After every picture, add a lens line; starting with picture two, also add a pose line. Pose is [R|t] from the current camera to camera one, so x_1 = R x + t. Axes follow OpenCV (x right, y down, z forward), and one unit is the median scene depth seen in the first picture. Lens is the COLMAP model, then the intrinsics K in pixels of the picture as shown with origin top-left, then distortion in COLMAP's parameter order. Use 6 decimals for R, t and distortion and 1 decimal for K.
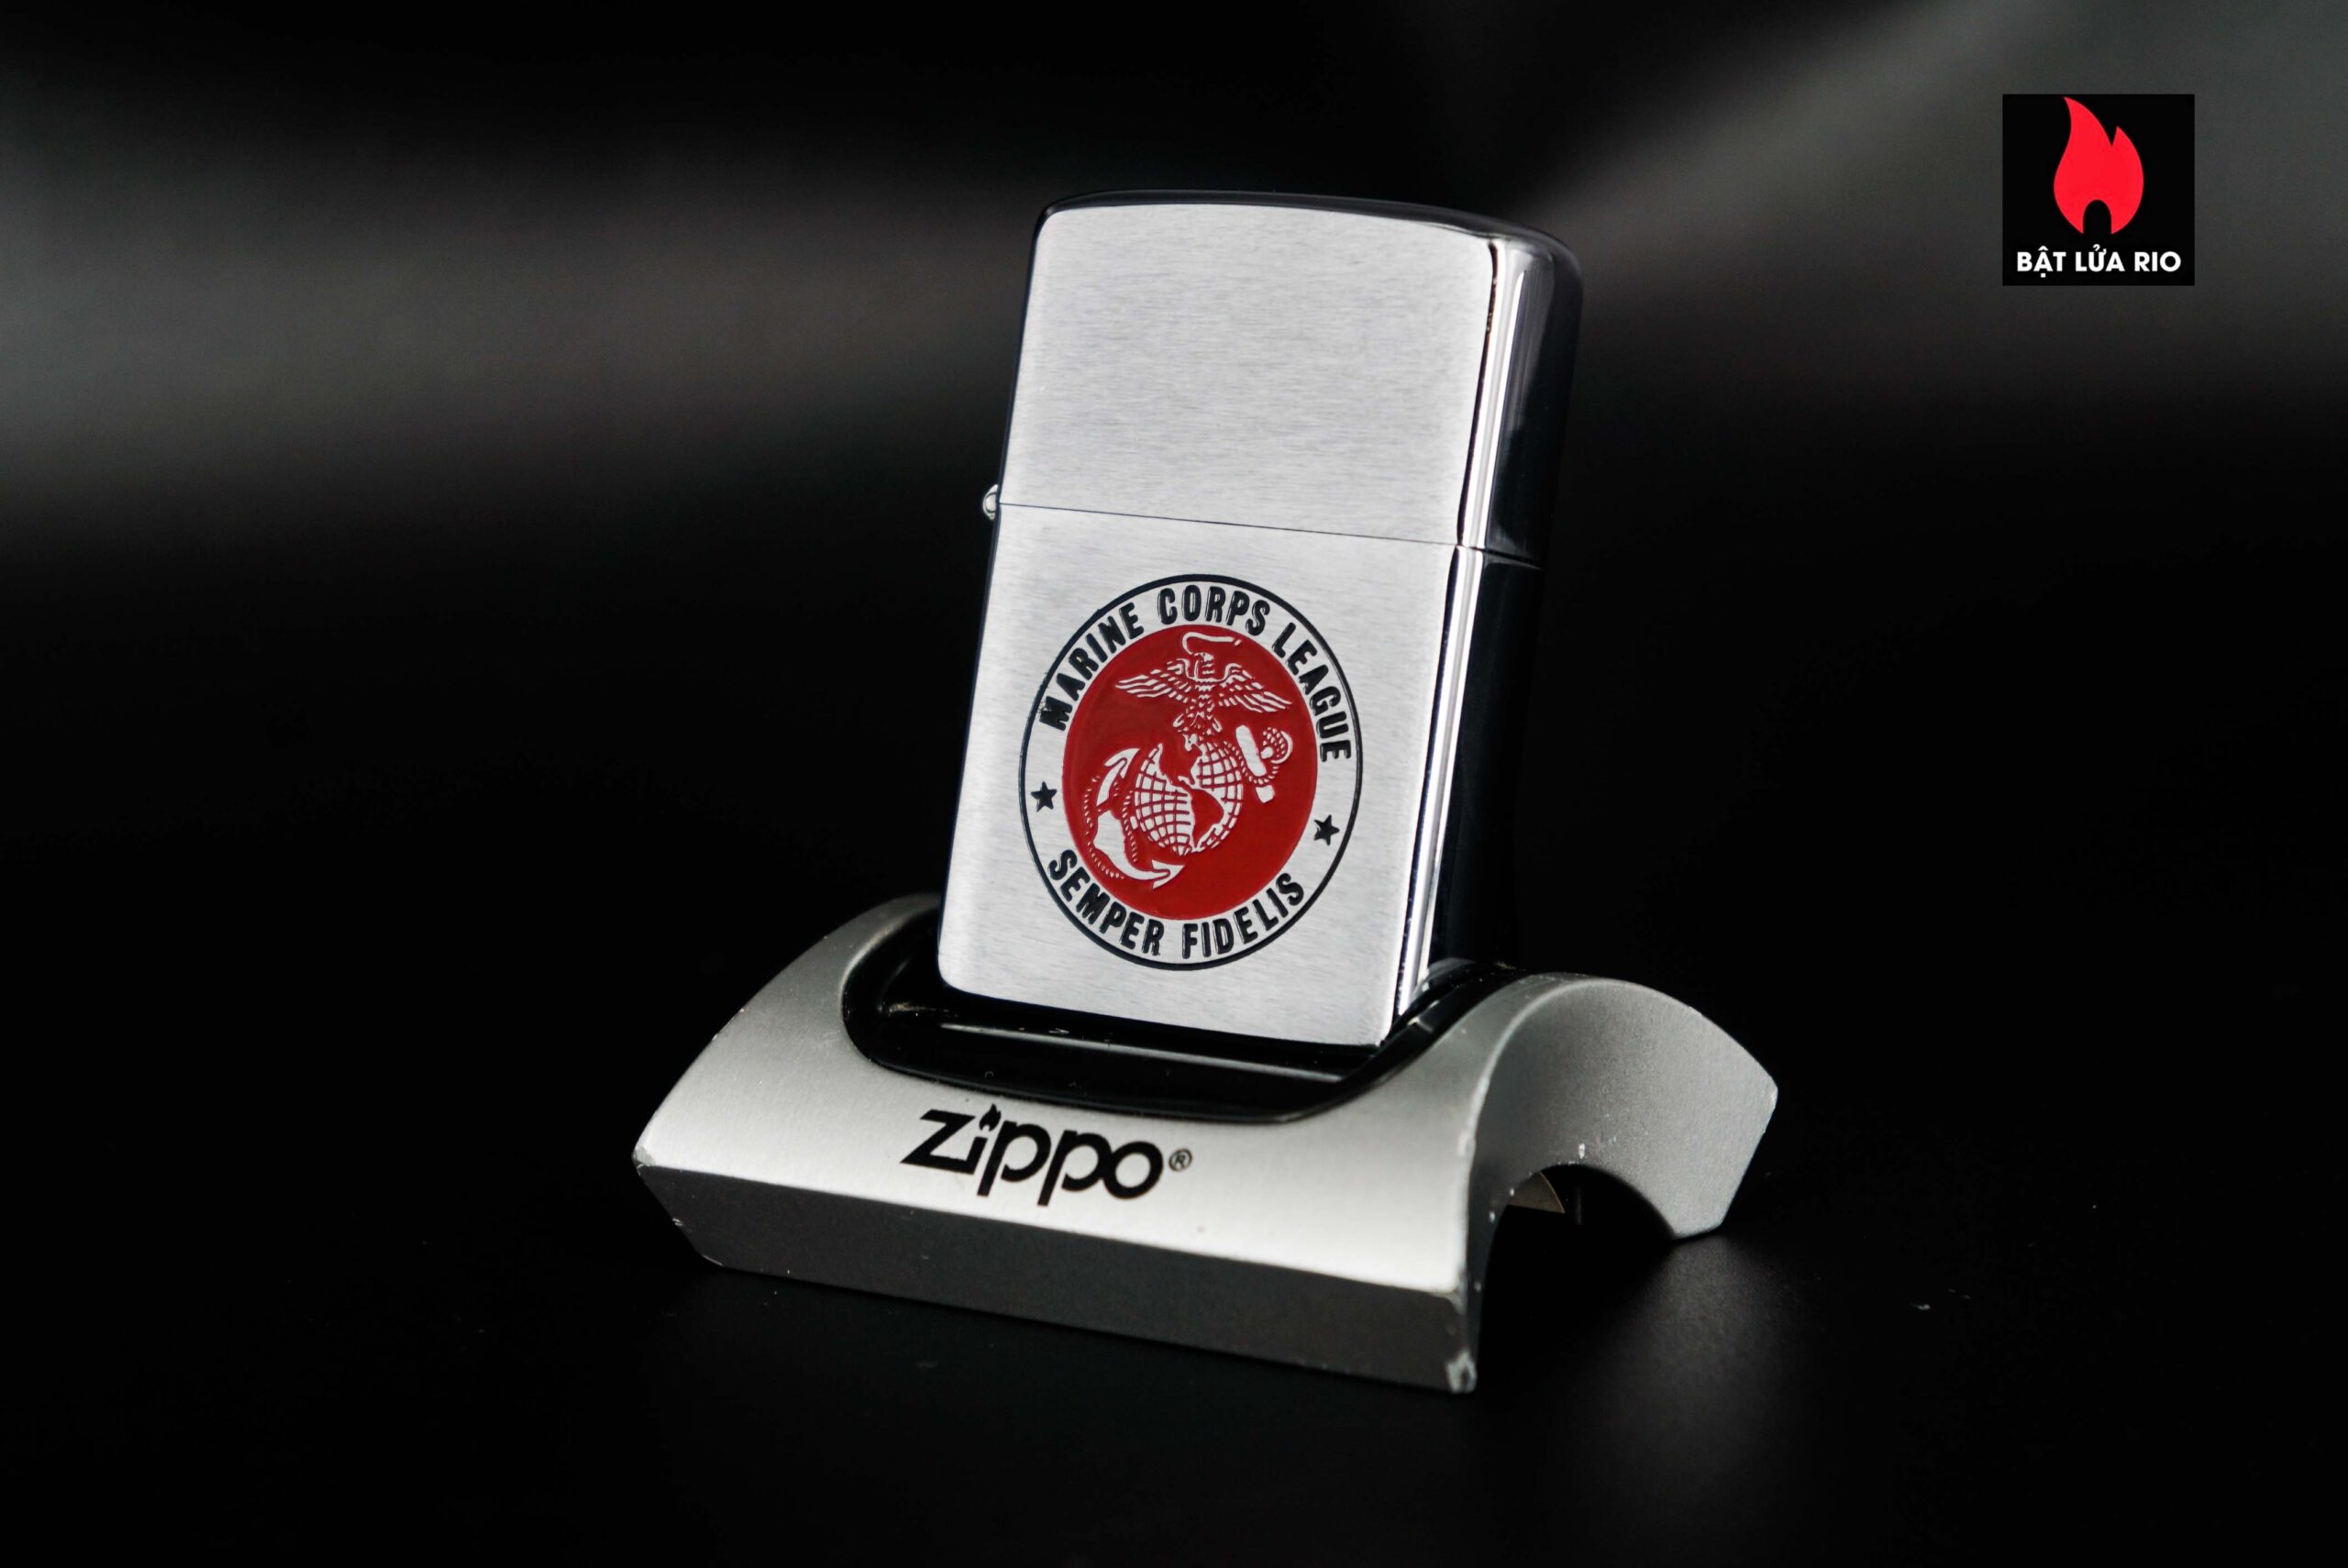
lens RADIAL K [[5502.1, 0, 1419.3], [0, 5502.1, 786.0], [0, 0, 1]] dist [0.070395, 0.172988]
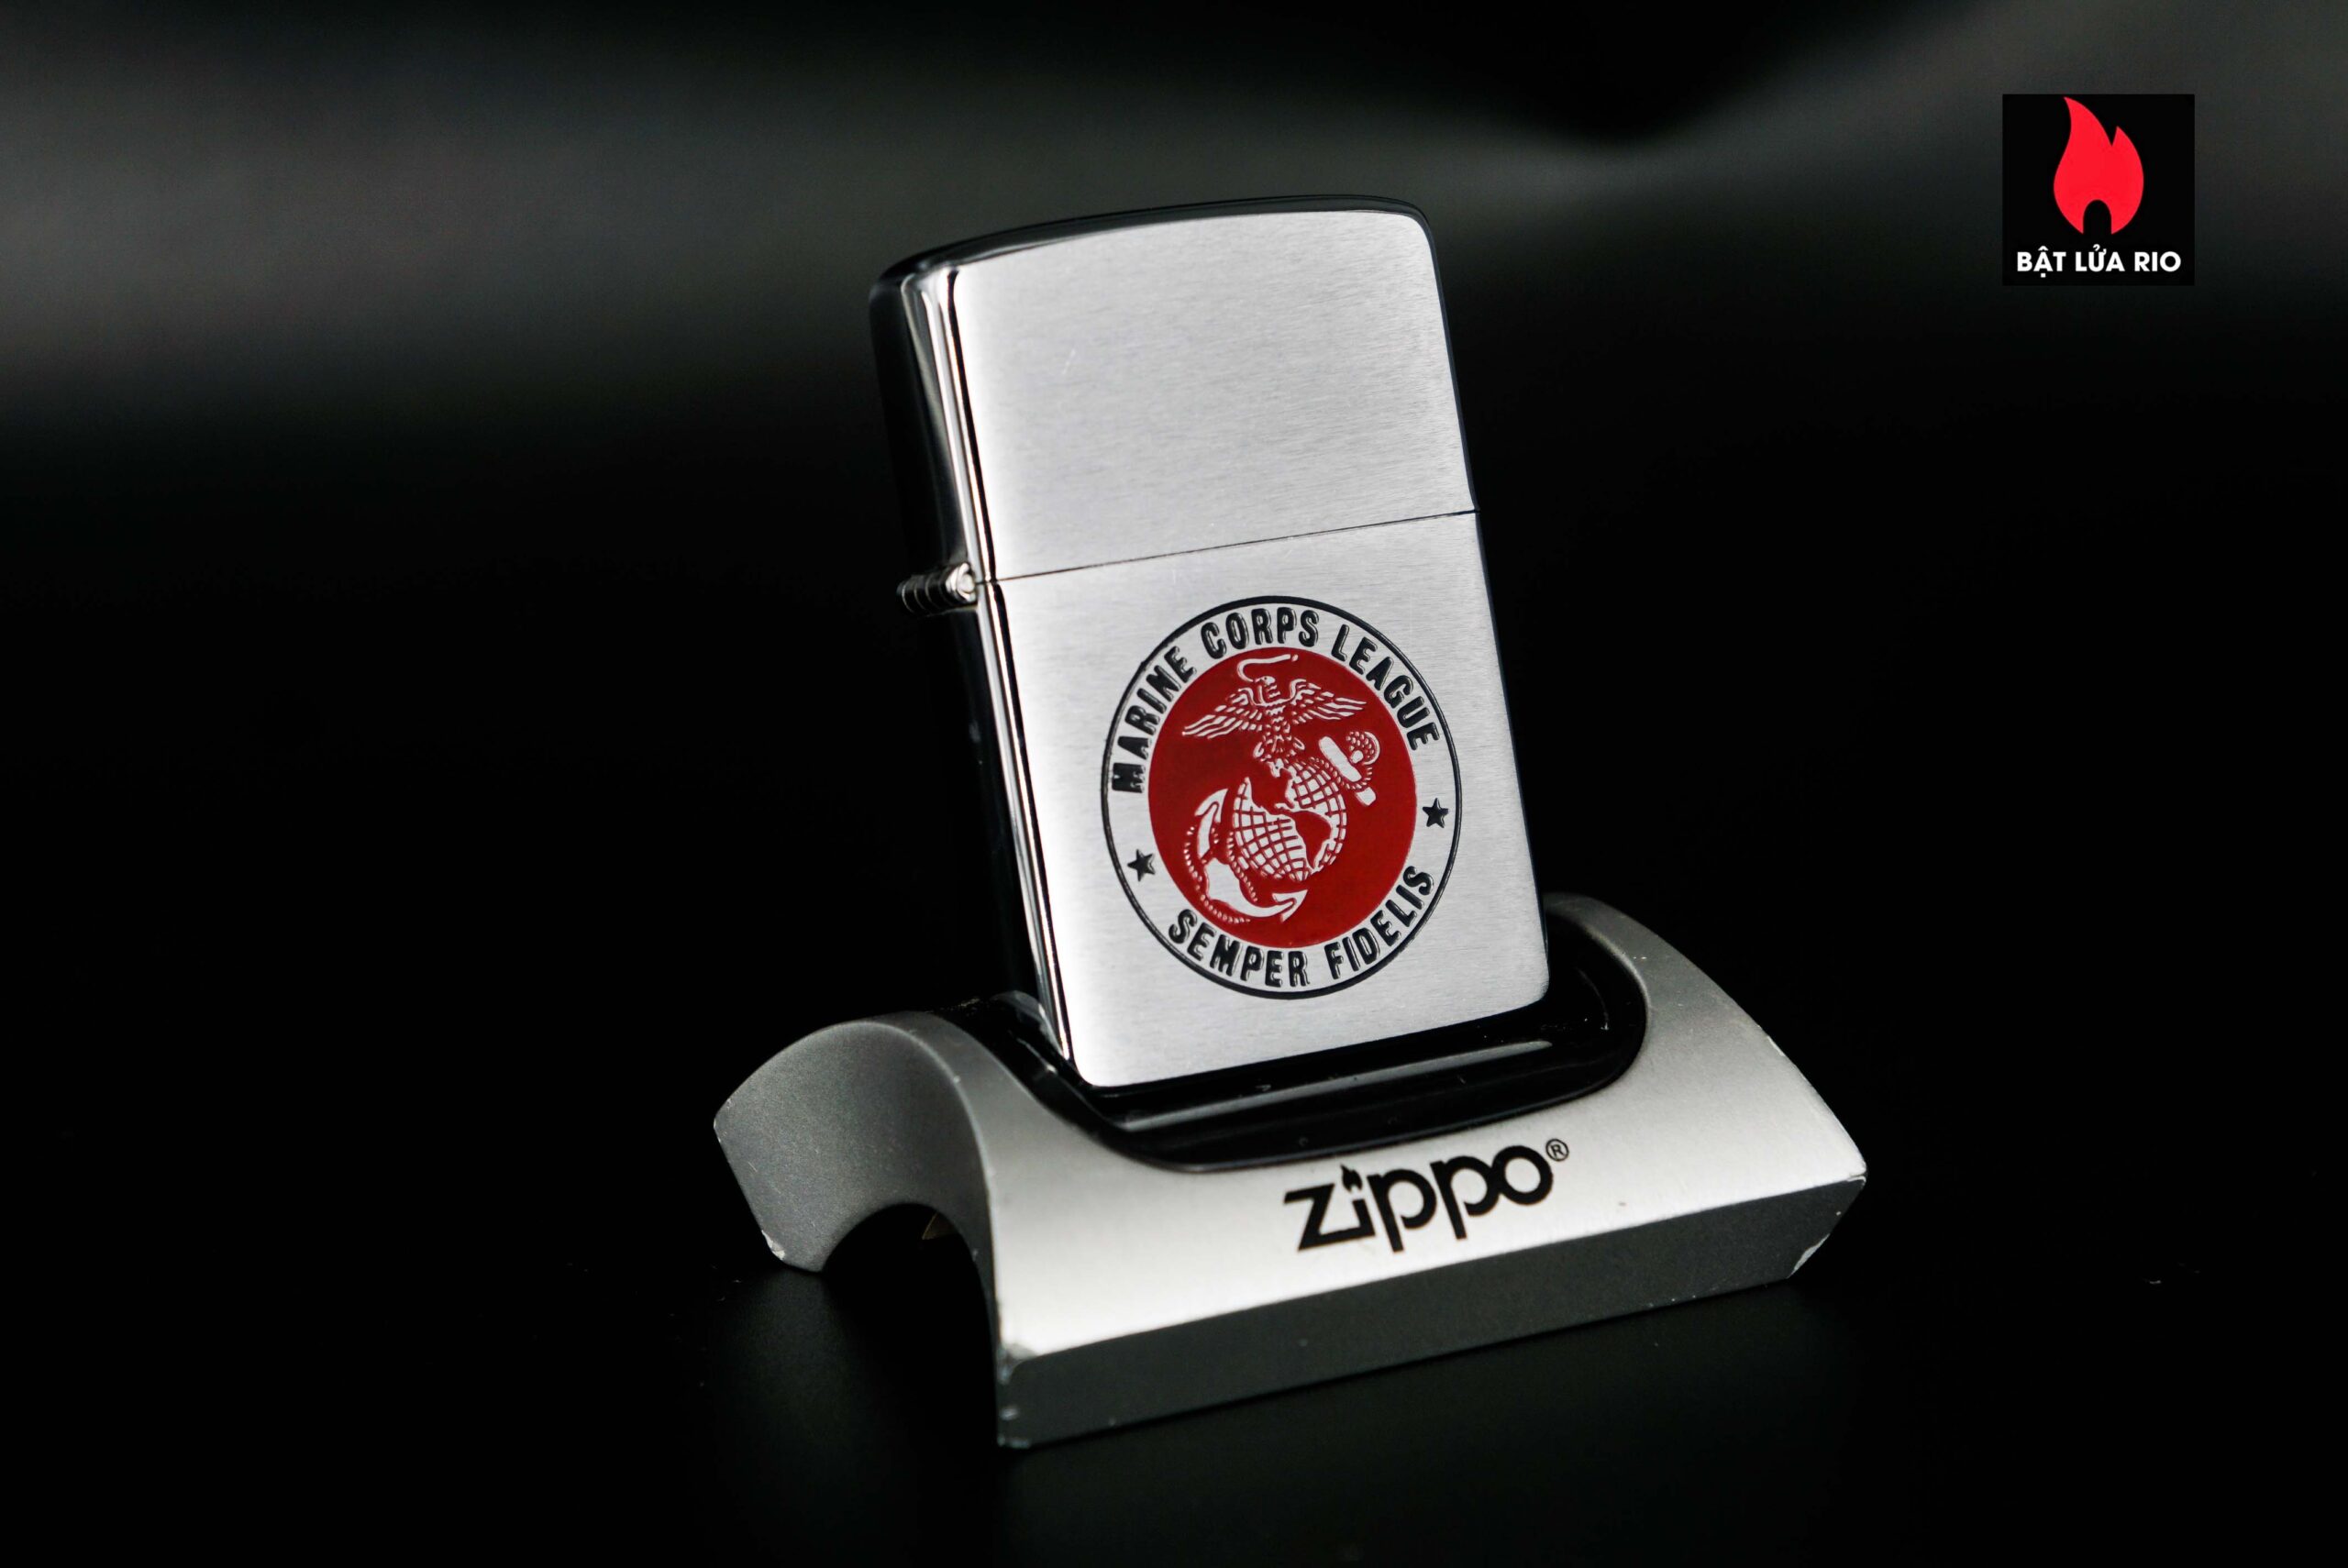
lens RADIAL K [[5502.1, 0, 1419.3], [0, 5502.1, 786.0], [0, 0, 1]] dist [0.070395, 0.172988]
pose [[0.546769, -0.239385, 0.802333, -0.819633], [0.197448, 0.968096, 0.154287, -0.151932], [-0.813669, 0.074060, 0.576591, 0.413529]]
